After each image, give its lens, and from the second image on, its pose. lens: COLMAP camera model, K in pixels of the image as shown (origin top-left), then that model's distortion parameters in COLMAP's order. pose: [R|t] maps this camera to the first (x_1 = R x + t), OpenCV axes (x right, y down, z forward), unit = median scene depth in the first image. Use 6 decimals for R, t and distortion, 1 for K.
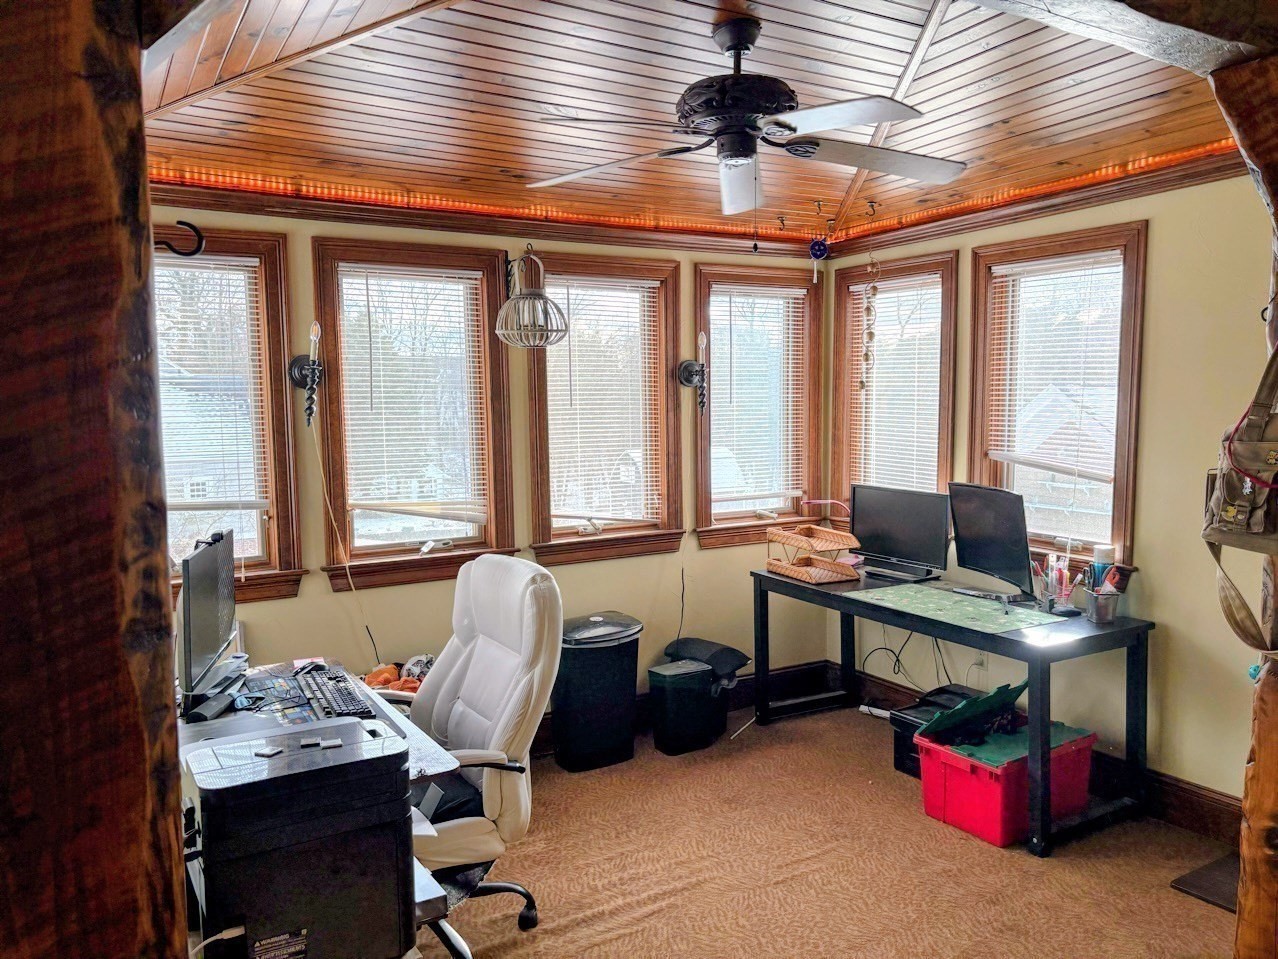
lens RADIAL K [[982.2, 0, 636.1], [0, 982.2, 484.3], [0, 0, 1]] dist [0.031721, -0.013301]
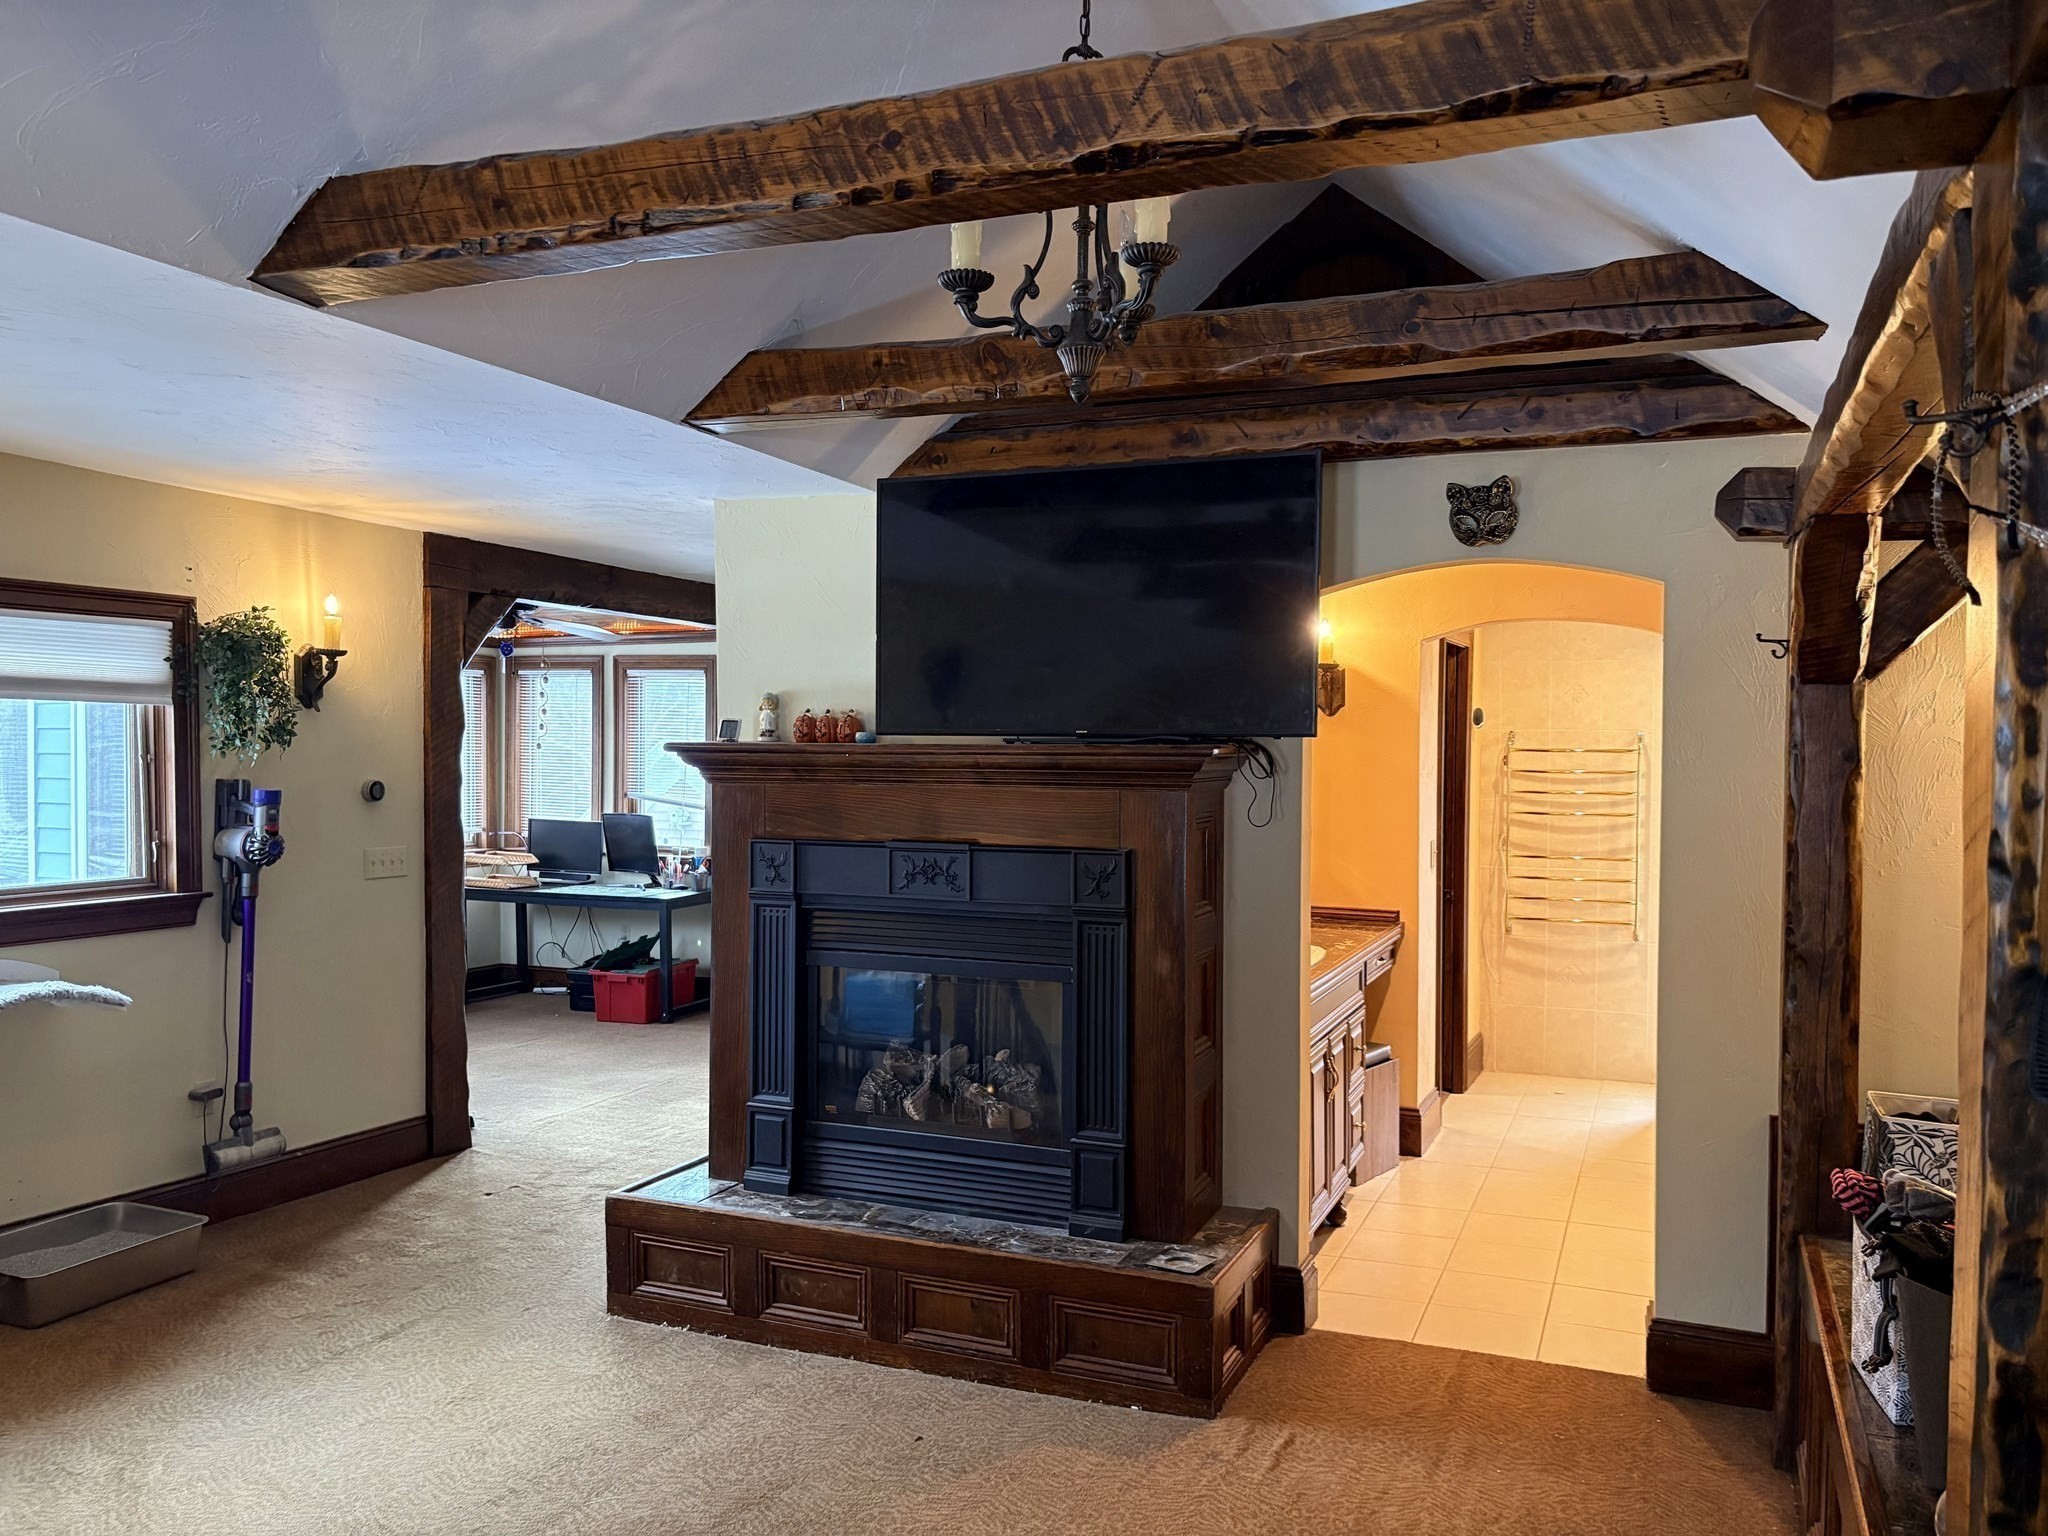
lens RADIAL K [[1573.9, 0, 1038.2], [0, 1573.9, 777.2], [0, 0, 1]] dist [0.031721, -0.013301]
pose [[0.807825, -0.000101, 0.589423, -0.538022], [0.044774, 0.997121, -0.061193, 0.117471], [-0.587720, 0.075824, 0.805504, -1.265943]]
